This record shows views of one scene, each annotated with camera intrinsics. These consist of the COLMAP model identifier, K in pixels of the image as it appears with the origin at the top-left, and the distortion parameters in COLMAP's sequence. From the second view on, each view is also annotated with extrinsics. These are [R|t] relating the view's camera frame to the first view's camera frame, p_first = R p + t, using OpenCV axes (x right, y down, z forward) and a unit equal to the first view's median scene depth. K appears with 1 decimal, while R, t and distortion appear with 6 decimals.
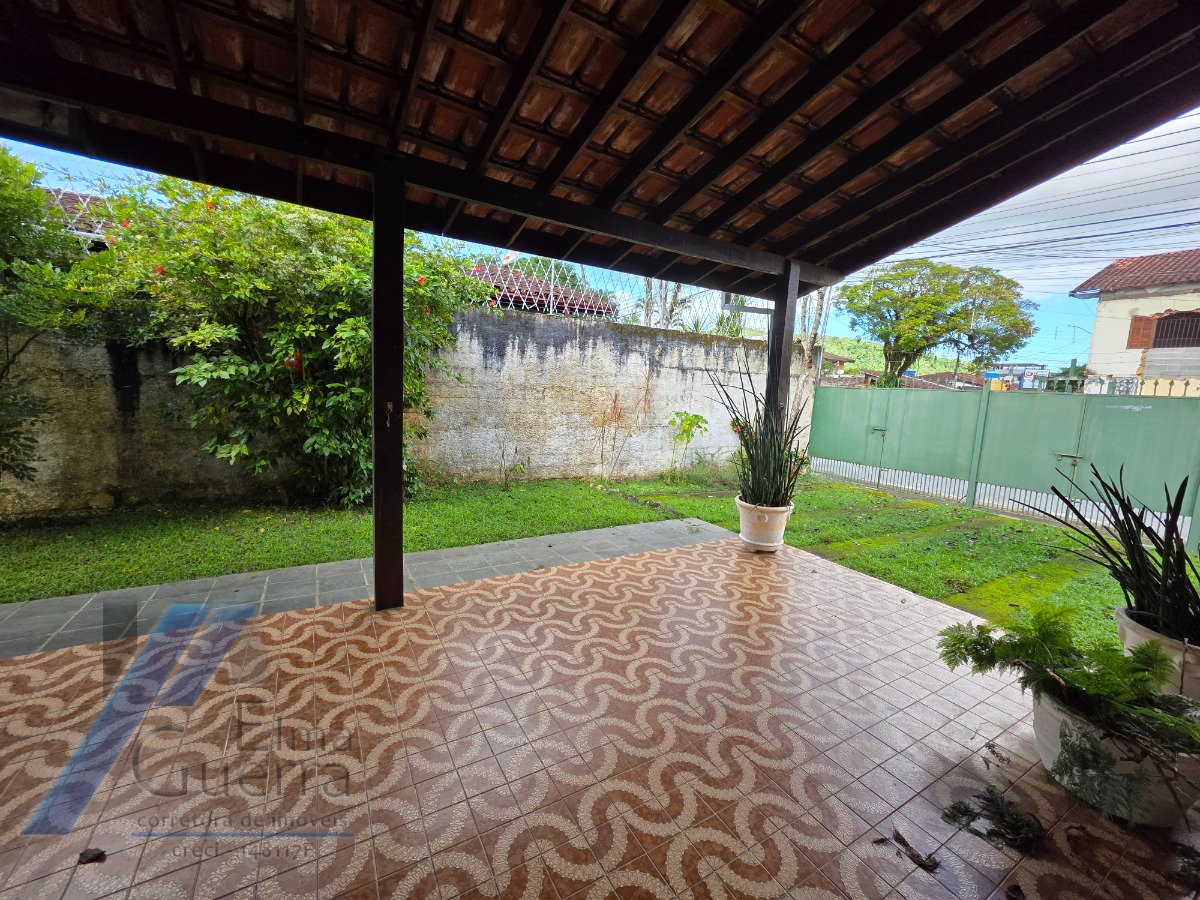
lens RADIAL K [[481.6, 0, 599.1], [0, 481.6, 443.0], [0, 0, 1]] dist [0.000334, 0.000914]
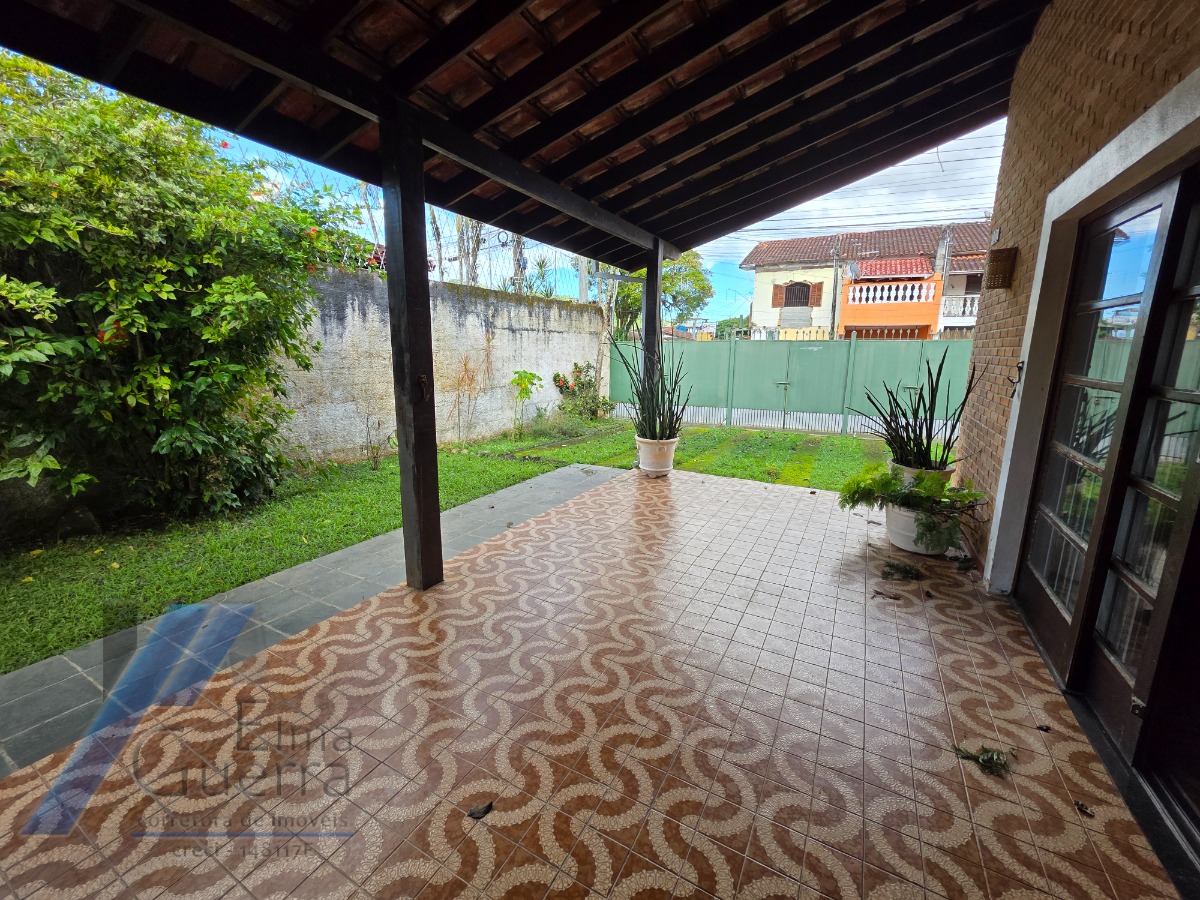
lens RADIAL K [[481.6, 0, 601.0], [0, 481.6, 441.1], [0, 0, 1]] dist [0.000334, 0.000914]
pose [[0.860266, -0.137535, 0.490945, -0.253588], [0.097752, 0.989557, 0.105929, -0.008510], [-0.500387, -0.043136, 0.864727, -0.004031]]
